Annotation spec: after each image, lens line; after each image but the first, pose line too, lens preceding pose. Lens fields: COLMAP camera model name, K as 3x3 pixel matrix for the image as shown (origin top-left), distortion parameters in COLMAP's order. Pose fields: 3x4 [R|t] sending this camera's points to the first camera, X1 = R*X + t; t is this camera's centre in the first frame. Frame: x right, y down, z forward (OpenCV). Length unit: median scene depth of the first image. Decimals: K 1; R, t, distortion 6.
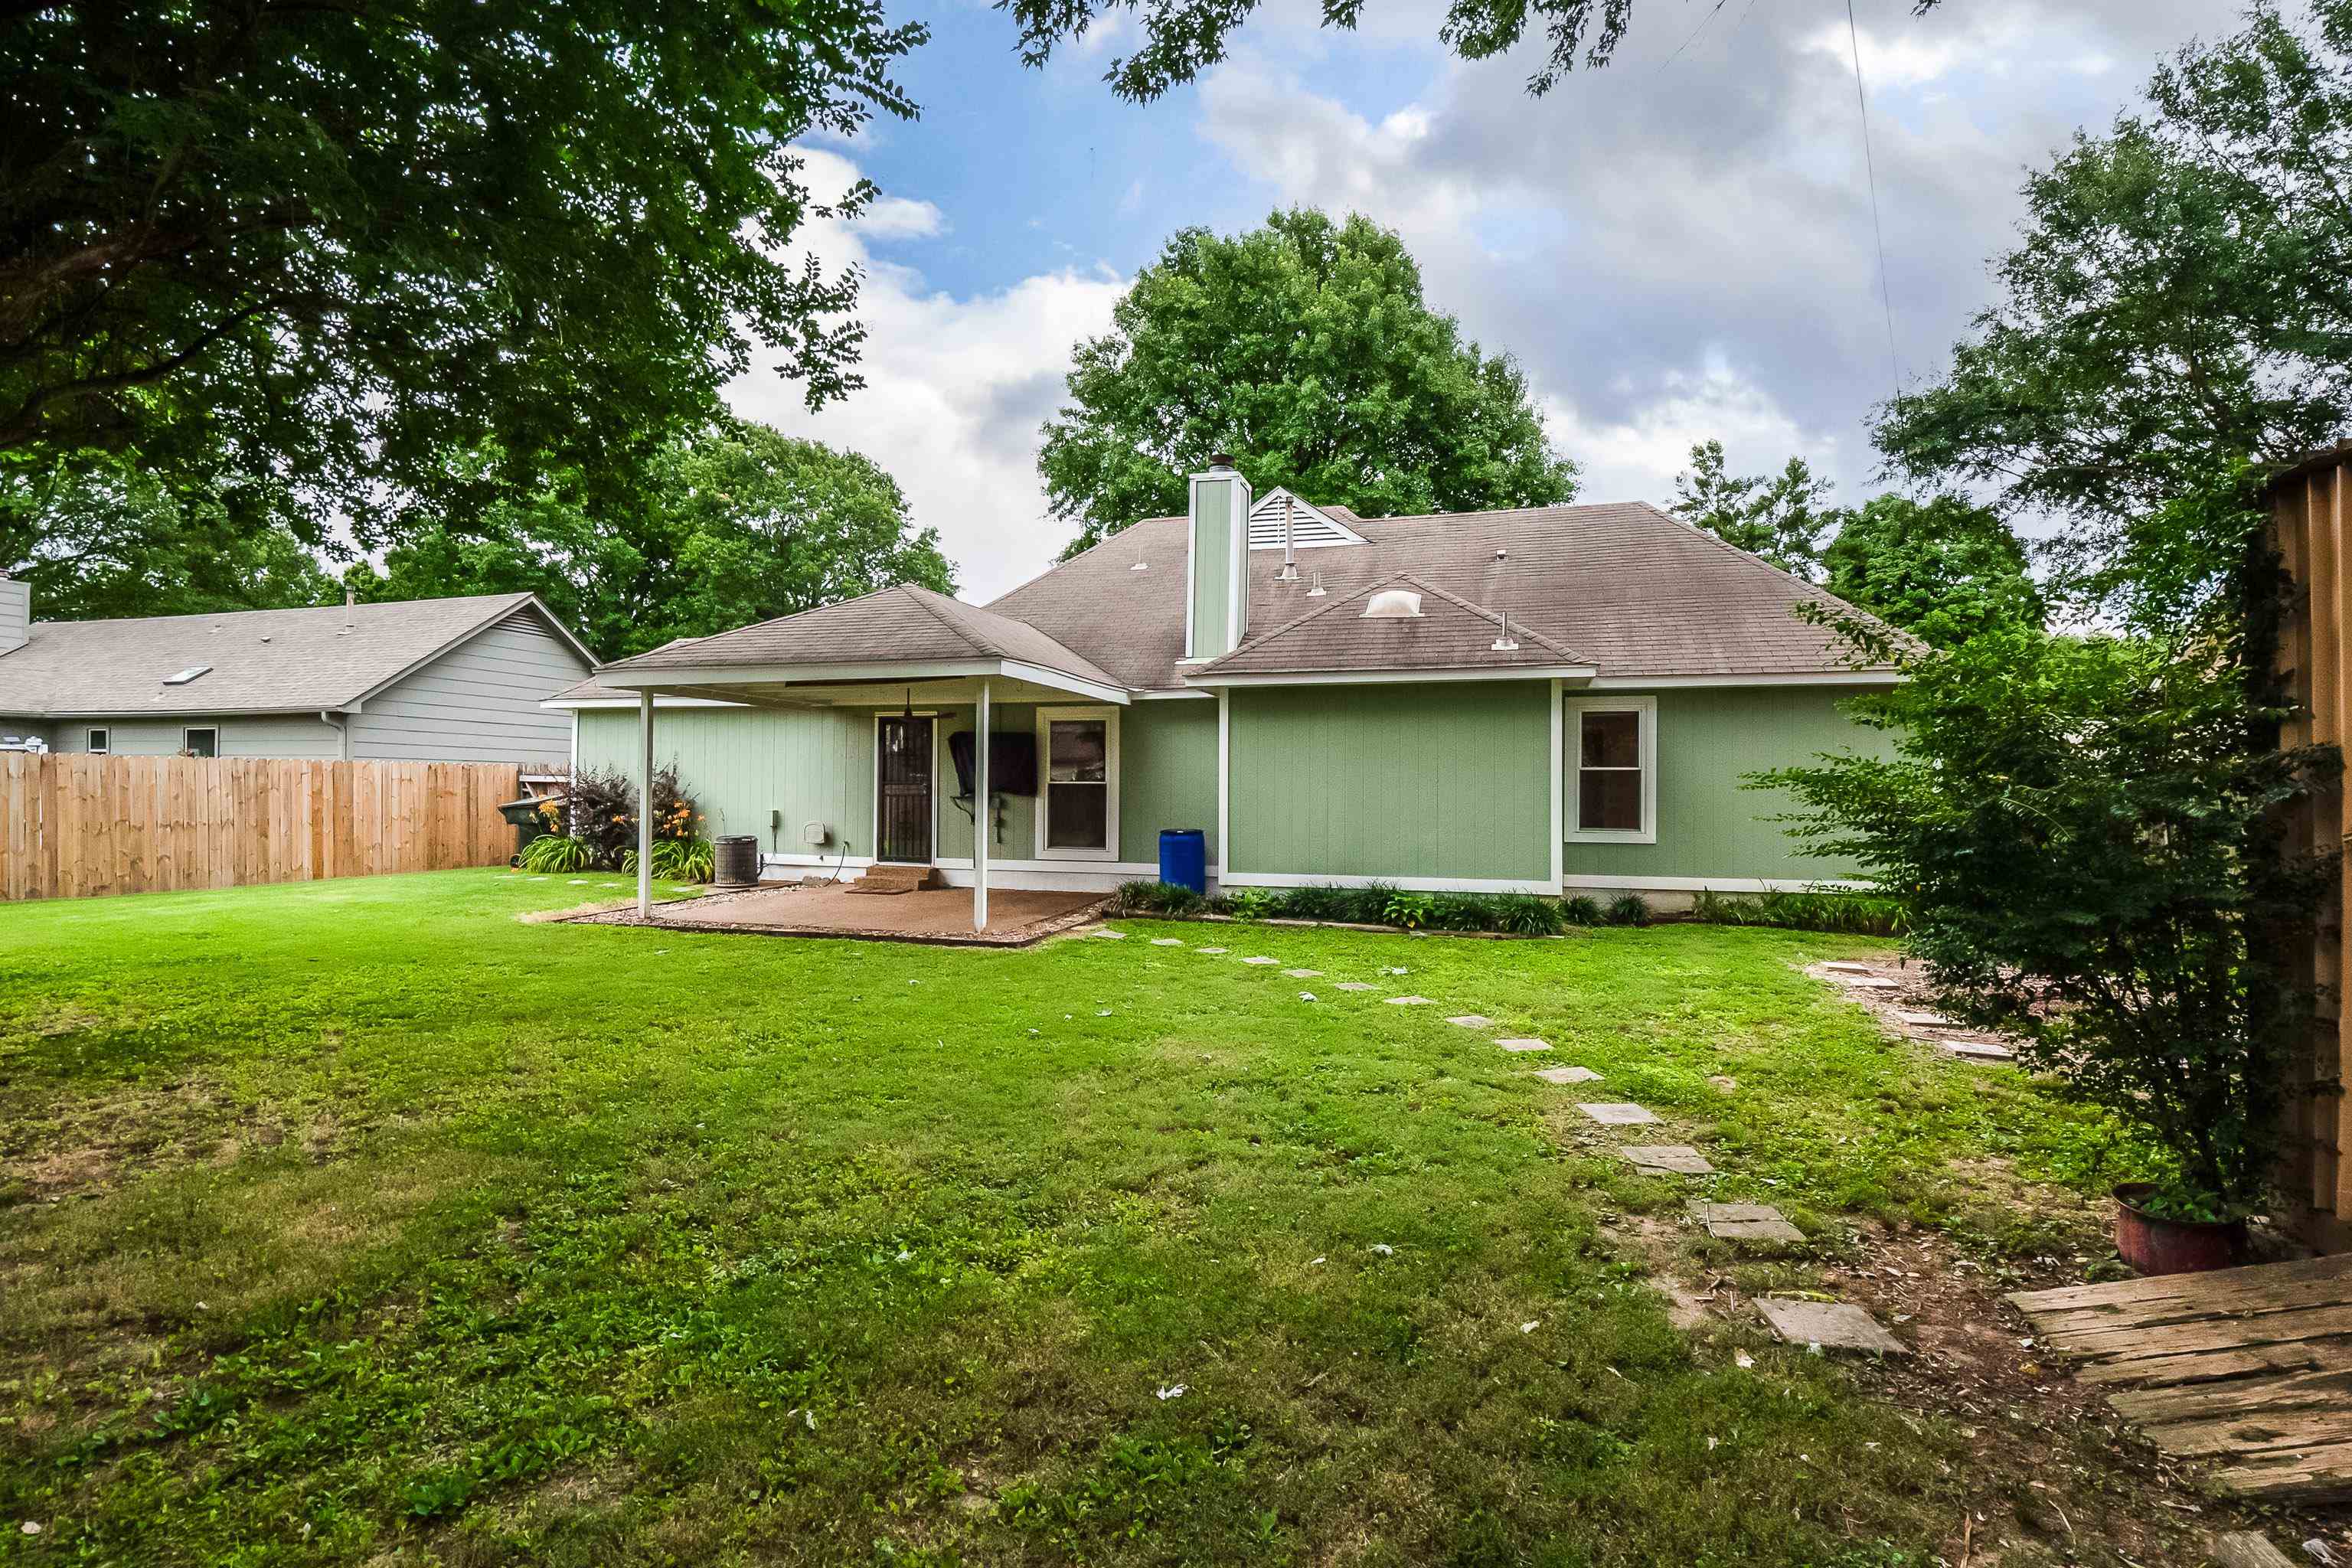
lens RADIAL K [[1092.6, 0, 1173.1], [0, 1092.6, 785.5], [0, 0, 1]] dist [-0.012452, 0.000034]
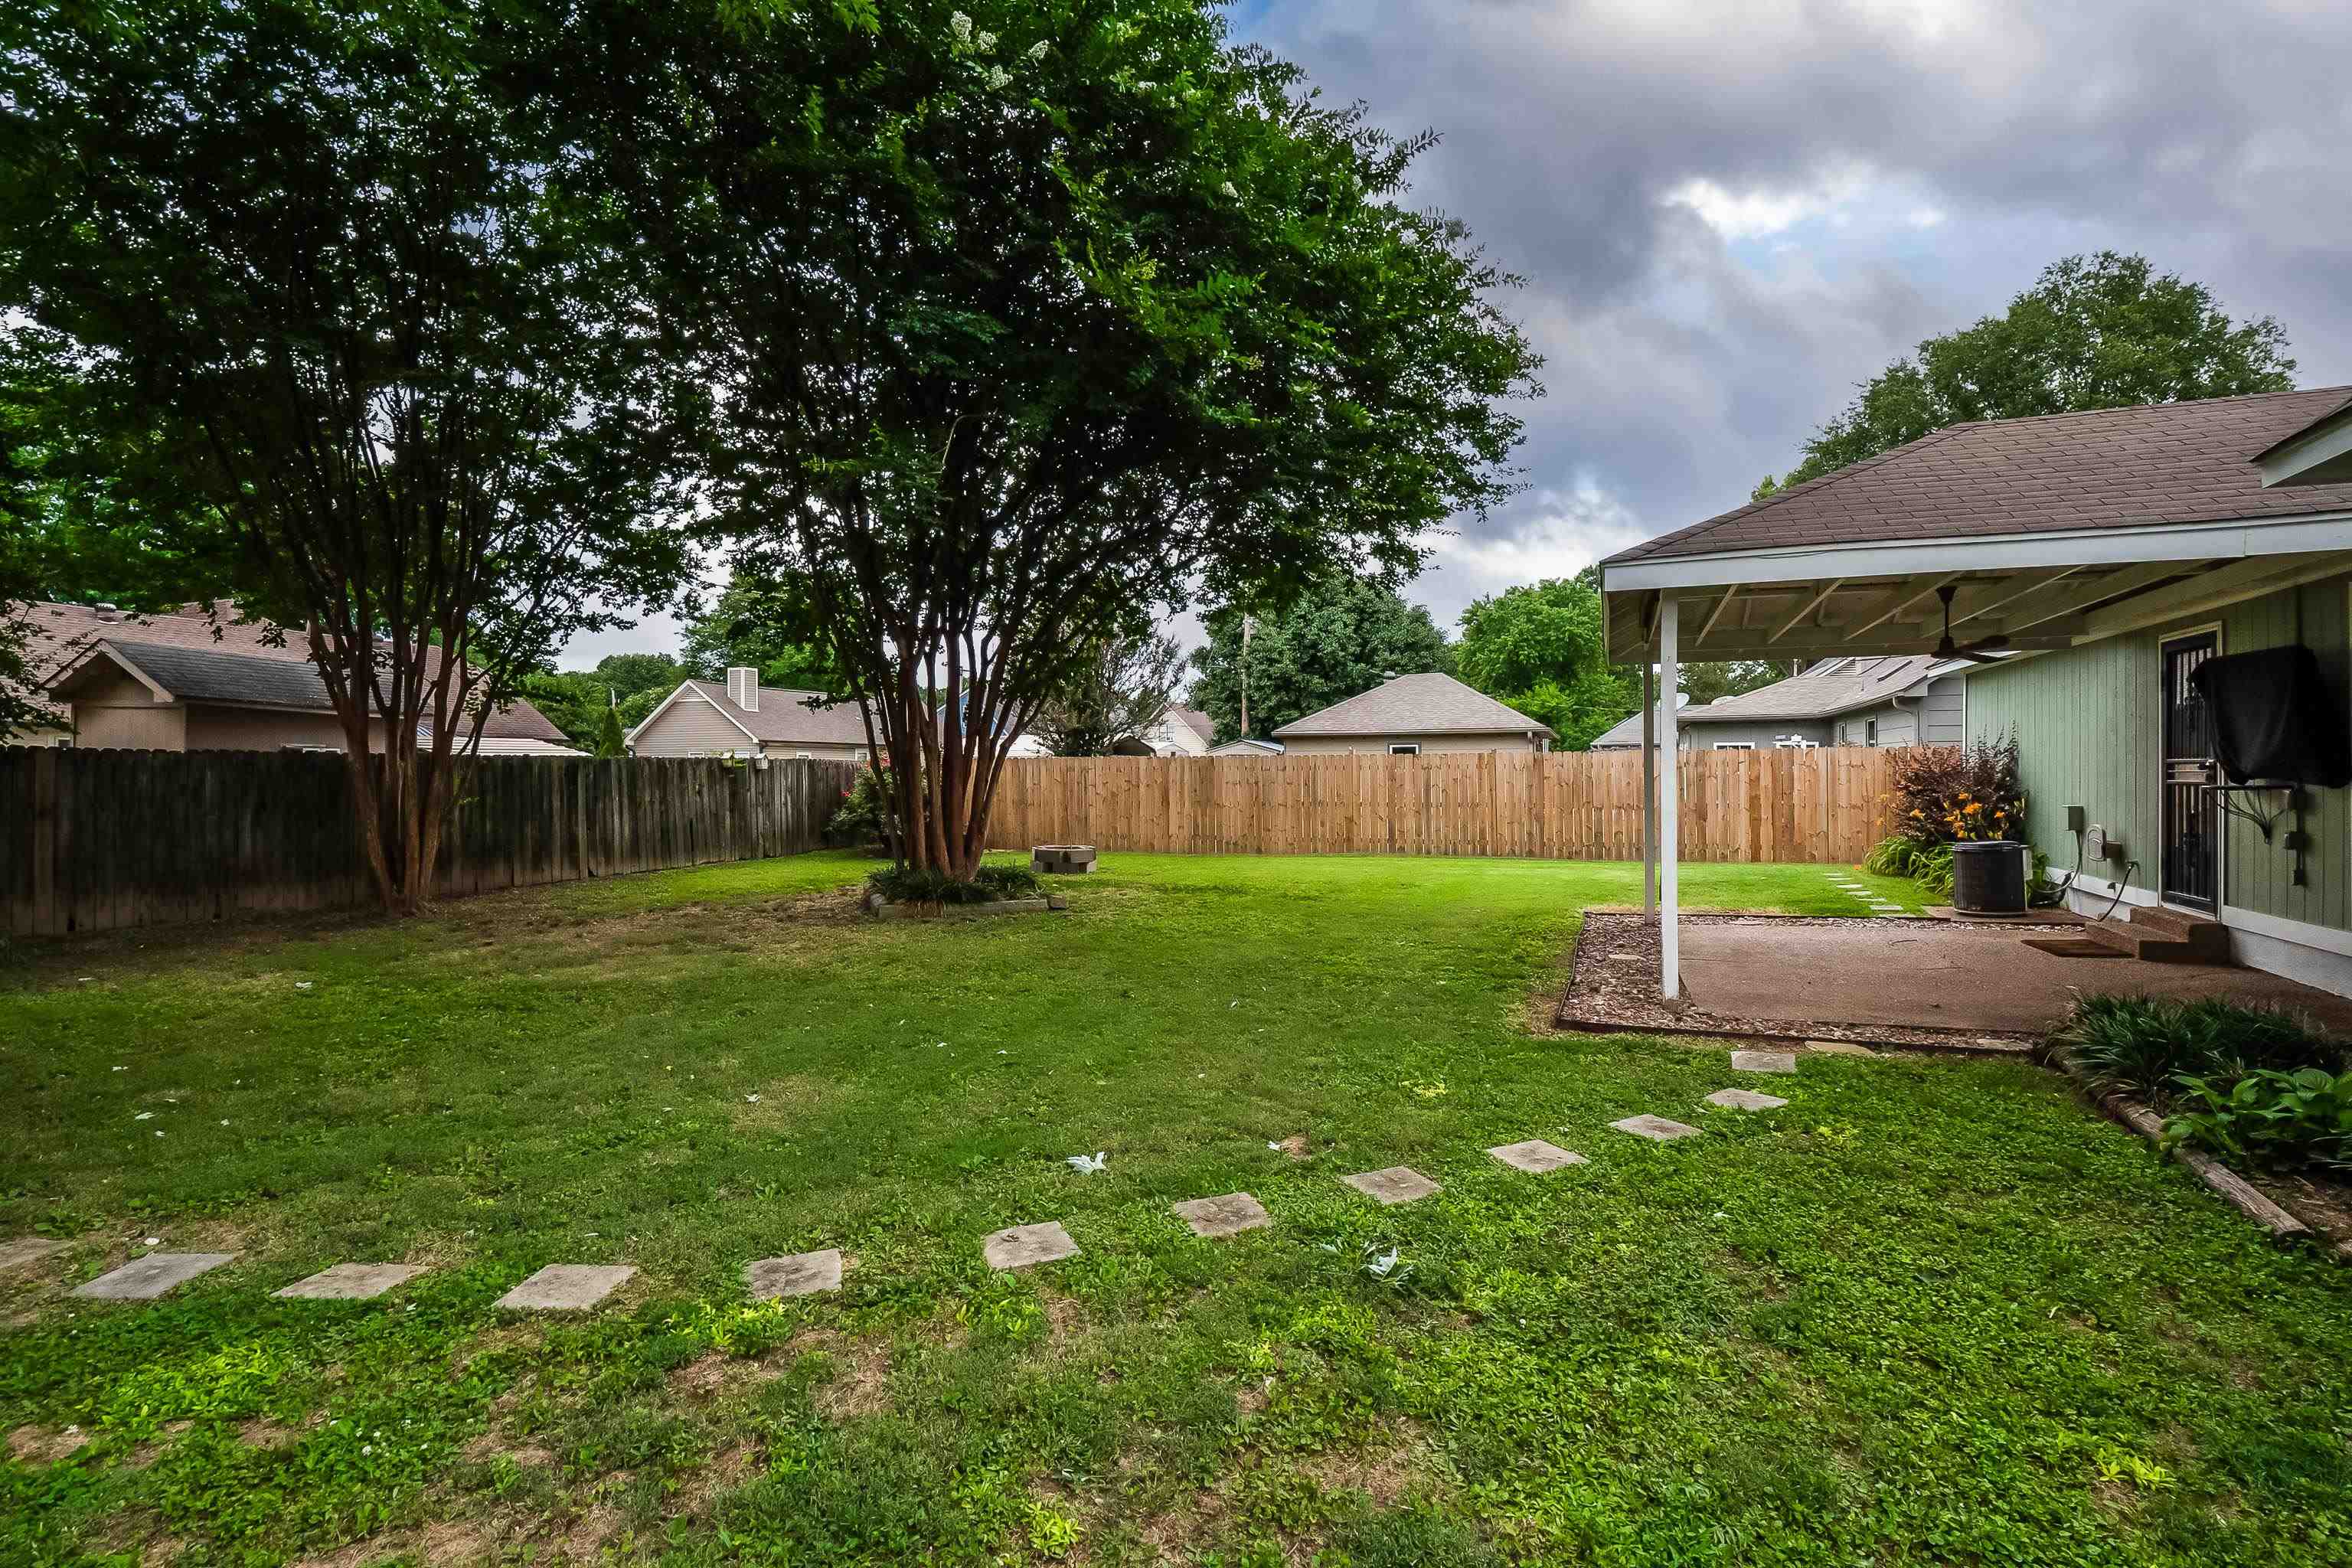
lens RADIAL K [[1092.6, 0, 1166.1], [0, 1092.6, 782.5], [0, 0, 1]] dist [-0.012452, 0.000034]
pose [[-0.118384, -0.001151, -0.992967, 0.339832], [0.012072, 0.999924, -0.002598, 0.005357], [0.992895, -0.012295, -0.118361, 0.583002]]
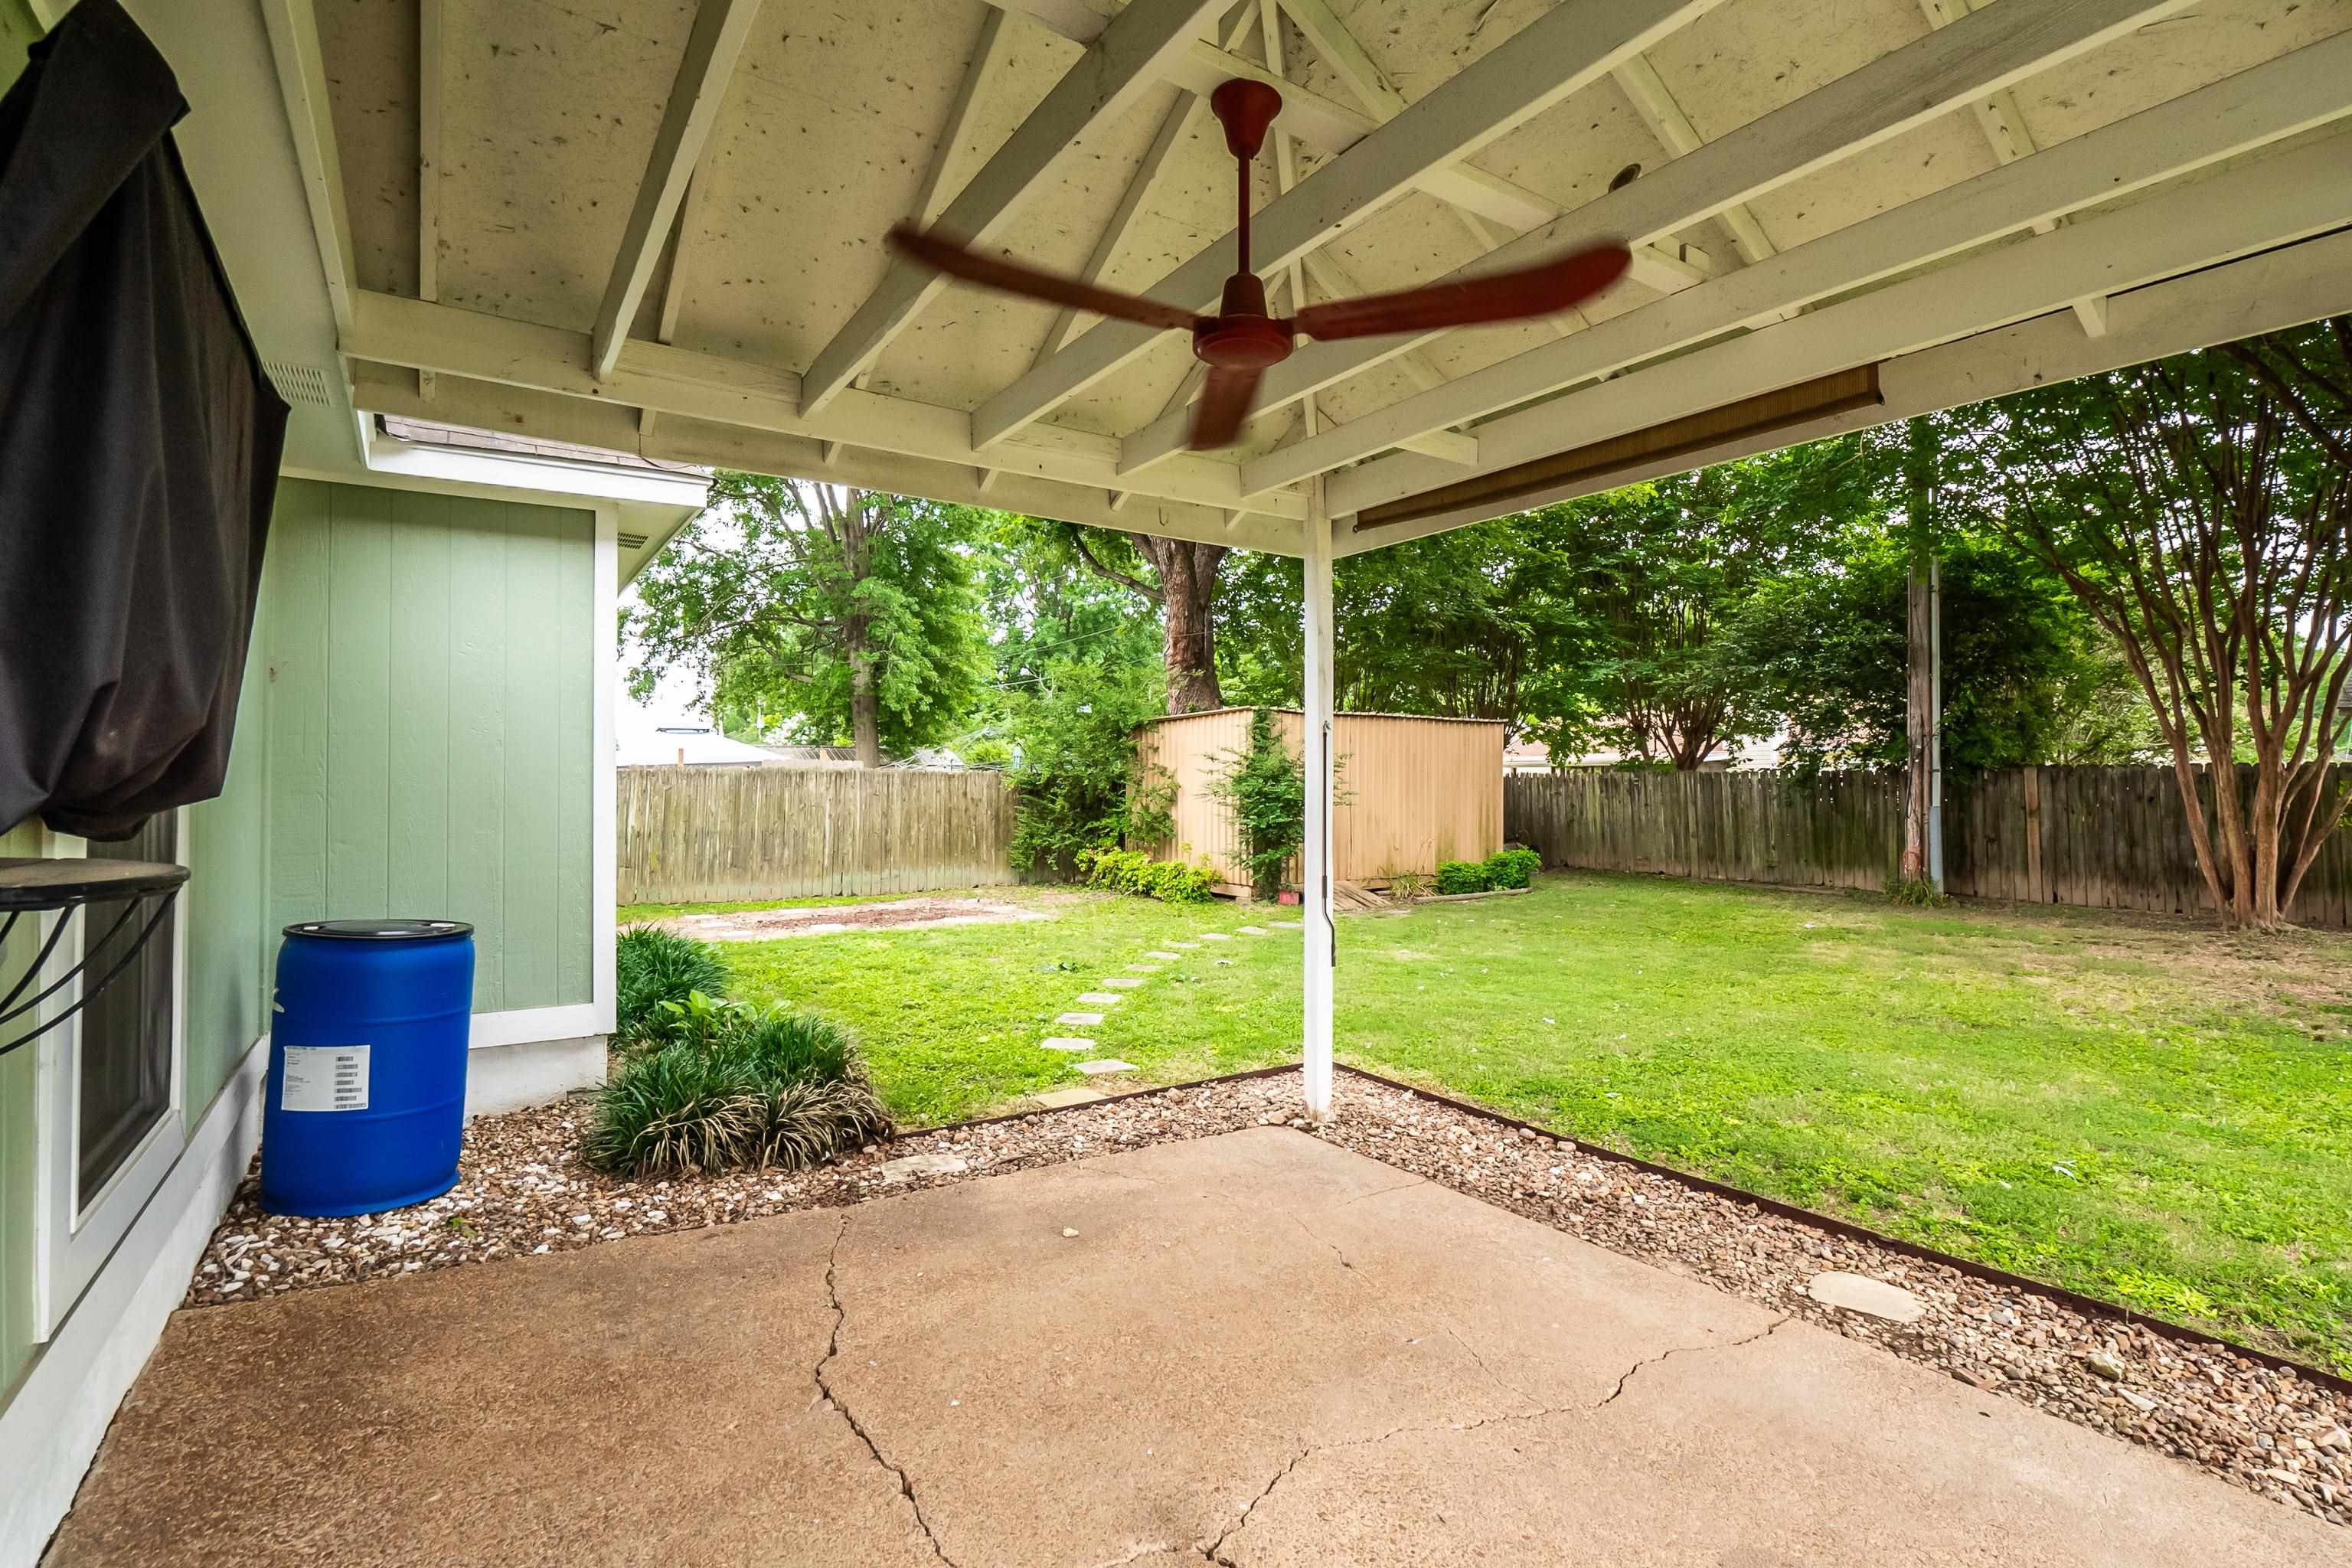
lens RADIAL K [[1092.6, 0, 1178.4], [0, 1092.6, 782.1], [0, 0, 1]] dist [-0.012452, 0.000034]
pose [[-0.753546, -0.008438, 0.657341, -0.294113], [-0.014388, 0.999890, -0.003658, 0.001670], [-0.657237, -0.012214, -0.753585, 0.989059]]
